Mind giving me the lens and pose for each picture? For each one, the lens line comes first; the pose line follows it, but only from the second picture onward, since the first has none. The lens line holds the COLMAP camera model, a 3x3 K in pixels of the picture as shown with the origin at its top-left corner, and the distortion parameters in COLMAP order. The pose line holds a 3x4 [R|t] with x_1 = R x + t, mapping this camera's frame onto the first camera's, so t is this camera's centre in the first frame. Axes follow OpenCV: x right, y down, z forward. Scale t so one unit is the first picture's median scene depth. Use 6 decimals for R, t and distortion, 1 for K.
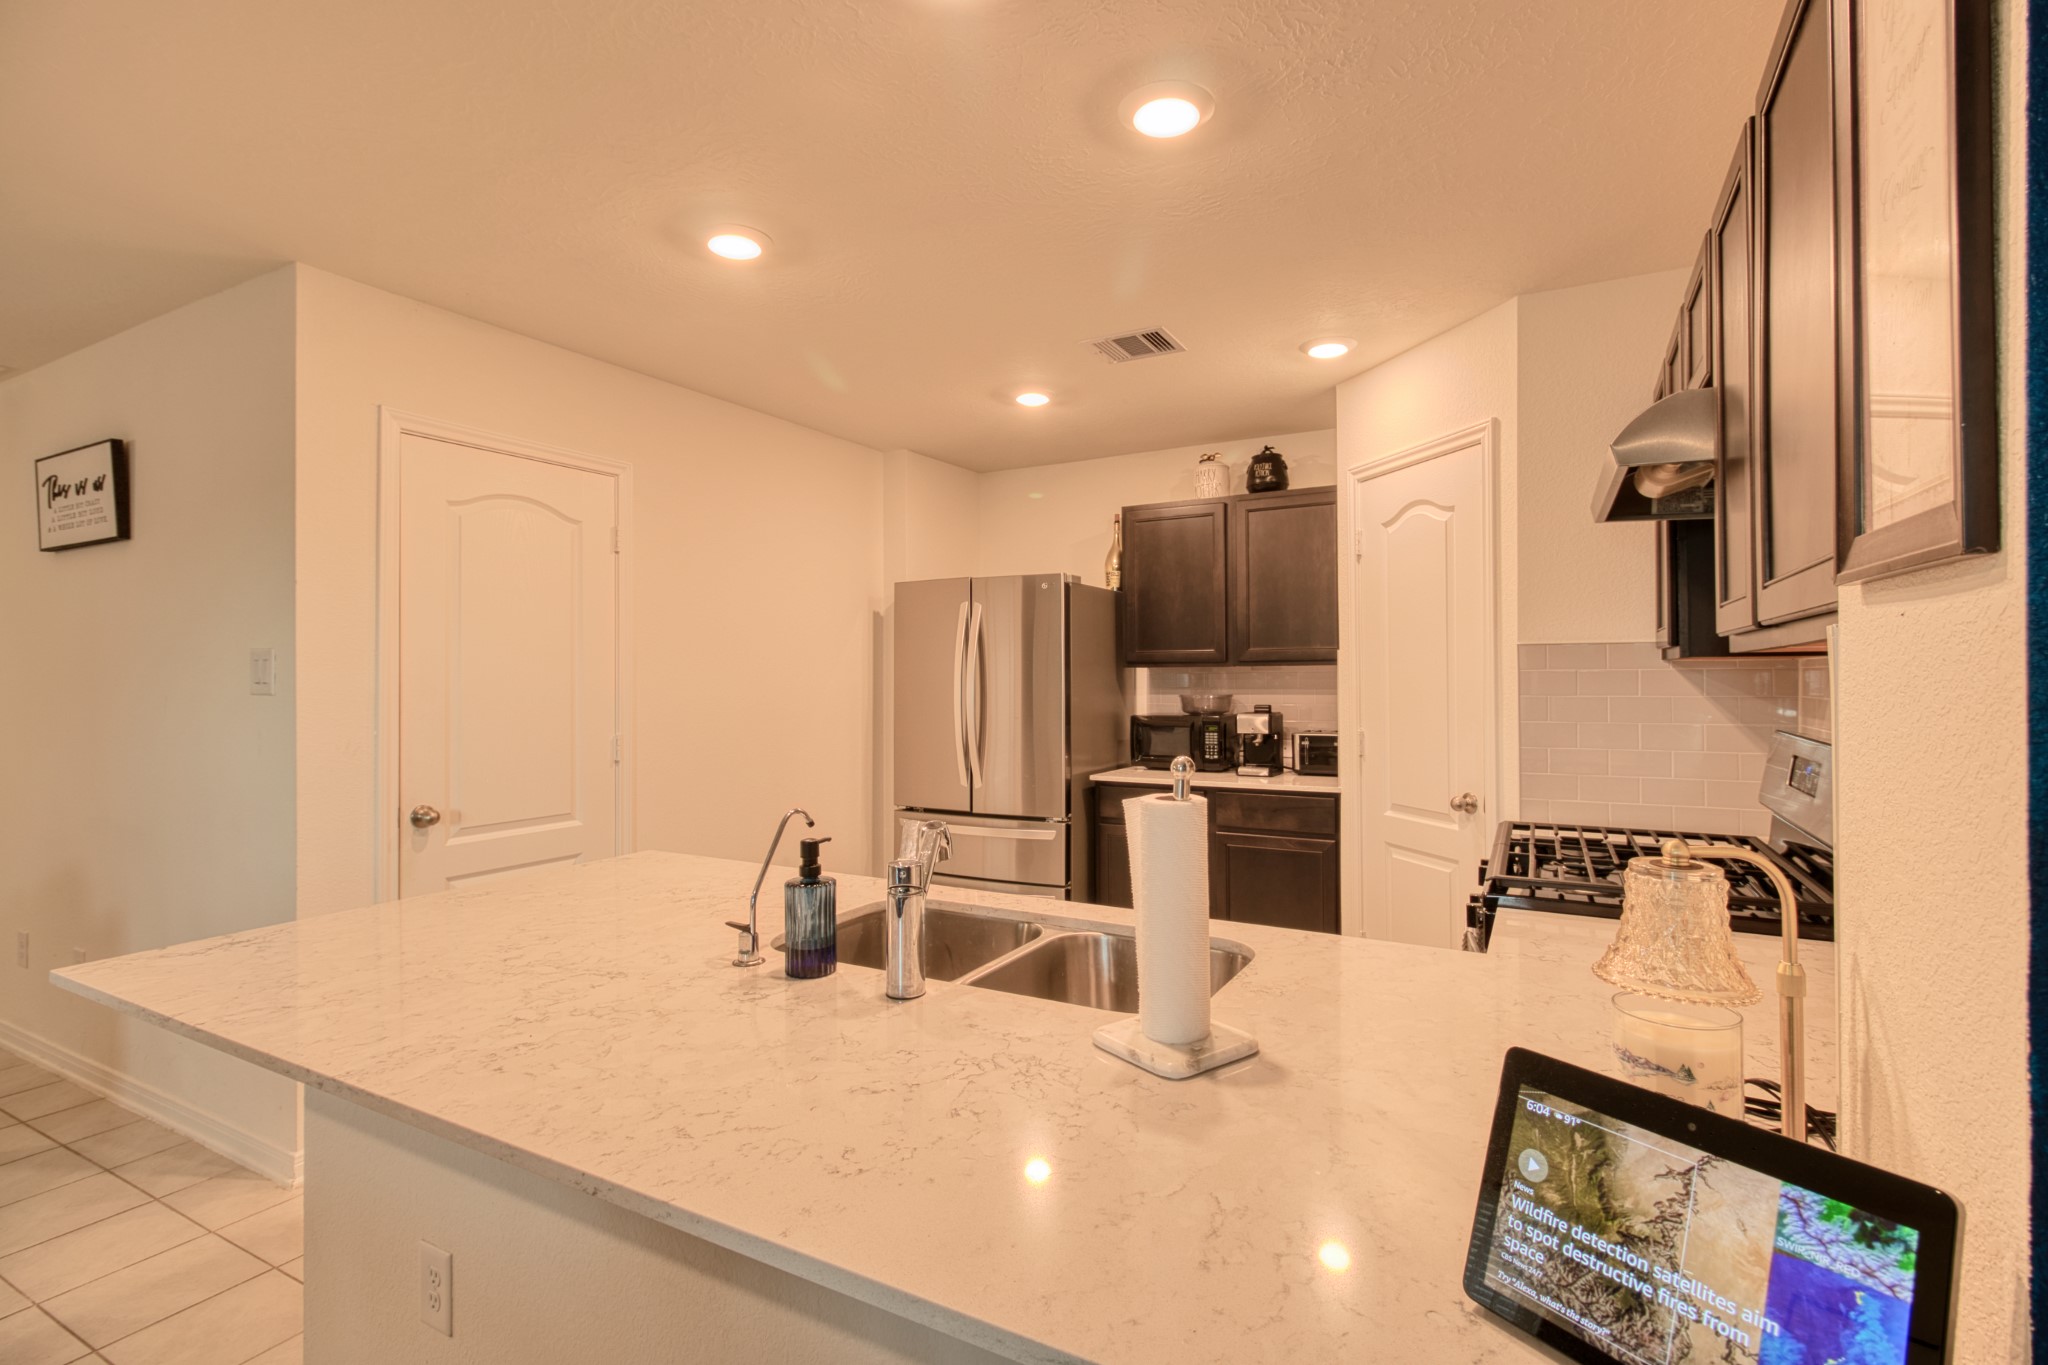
lens RADIAL K [[955.8, 0, 1040.9], [0, 955.8, 663.5], [0, 0, 1]] dist [0.018965, -0.016240]
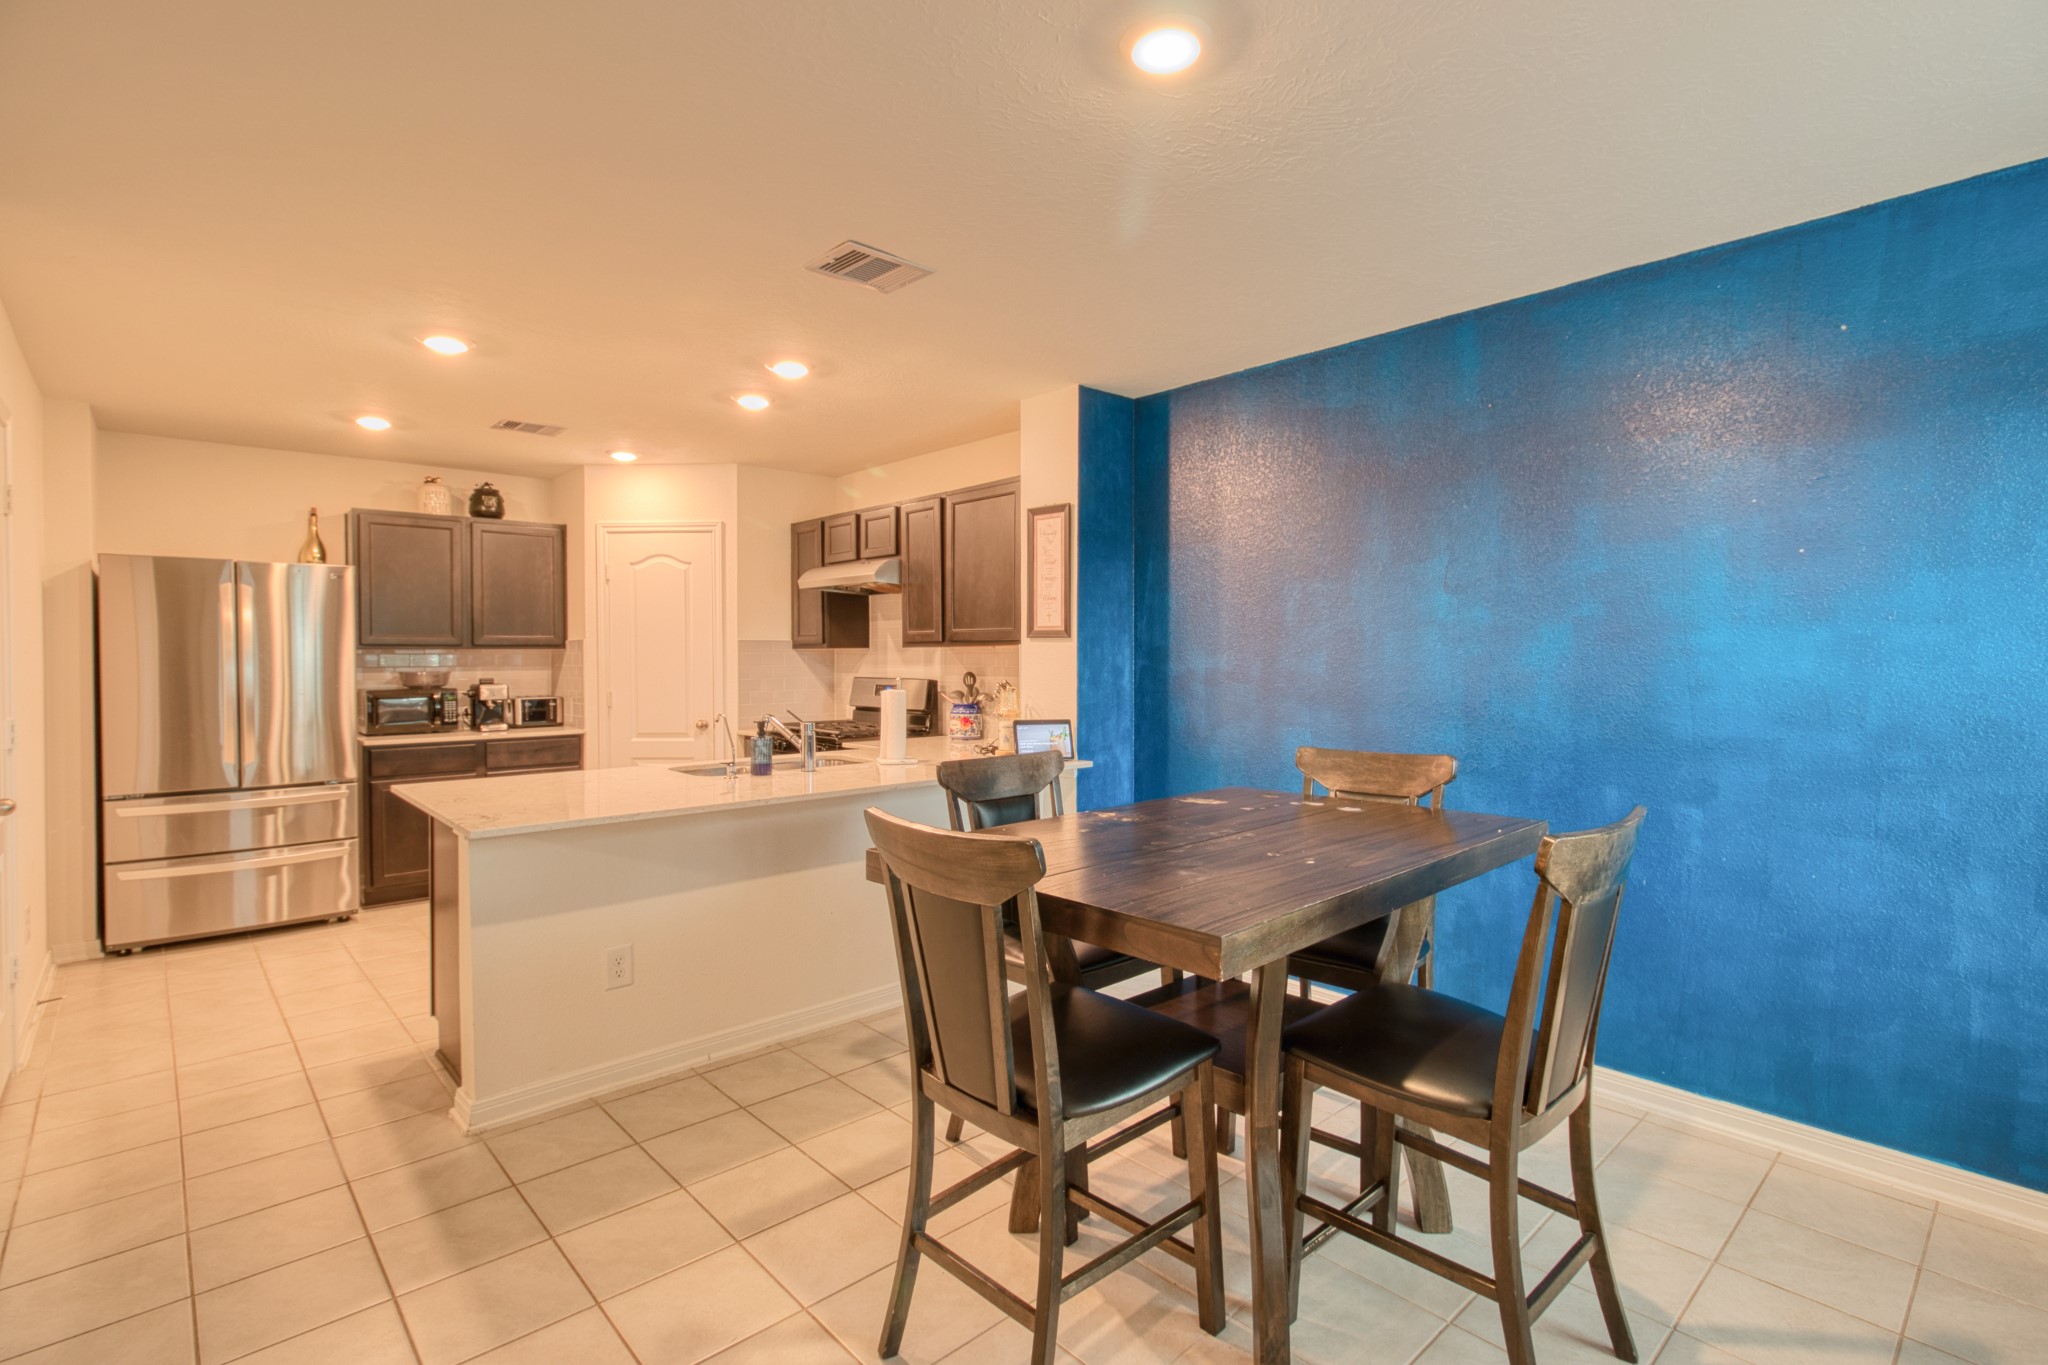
lens RADIAL K [[962.7, 0, 1036.7], [0, 962.7, 665.1], [0, 0, 1]] dist [0.007385, 0.000033]
pose [[0.321404, -0.006398, 0.946921, -0.815432], [-0.010587, 0.999890, 0.010349, 0.003047], [-0.946883, -0.013351, 0.321301, -0.155179]]
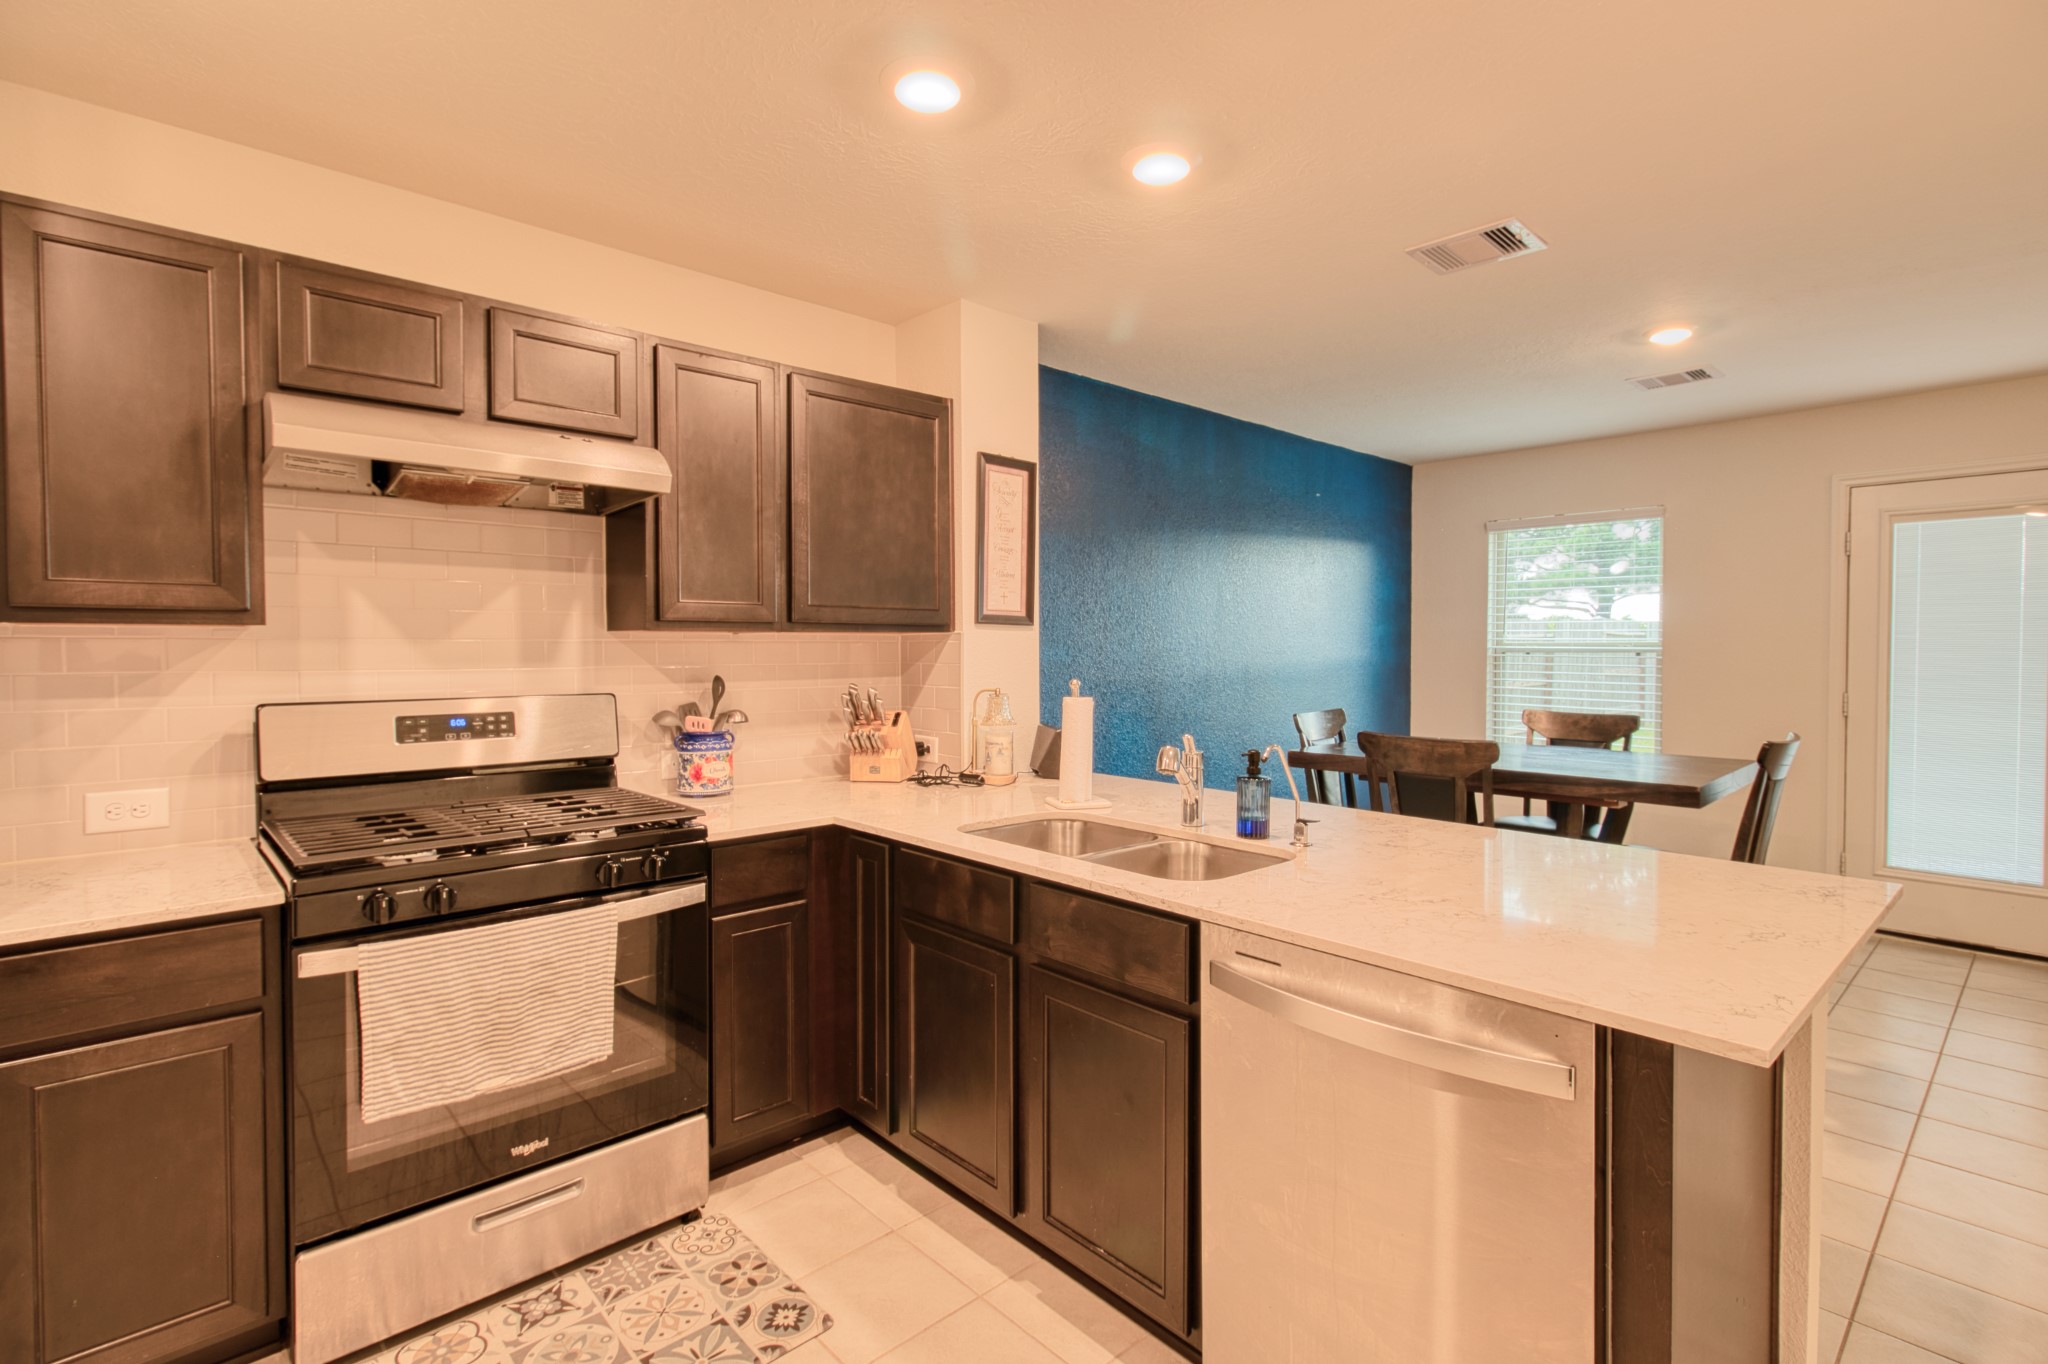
lens RADIAL K [[955.8, 0, 1040.9], [0, 955.8, 663.0], [0, 0, 1]] dist [0.018965, -0.016240]
pose [[-0.943836, -0.001147, 0.330412, -0.147919], [0.000514, 0.999988, 0.004941, 0.012622], [-0.330414, 0.004833, -0.943824, 0.884637]]
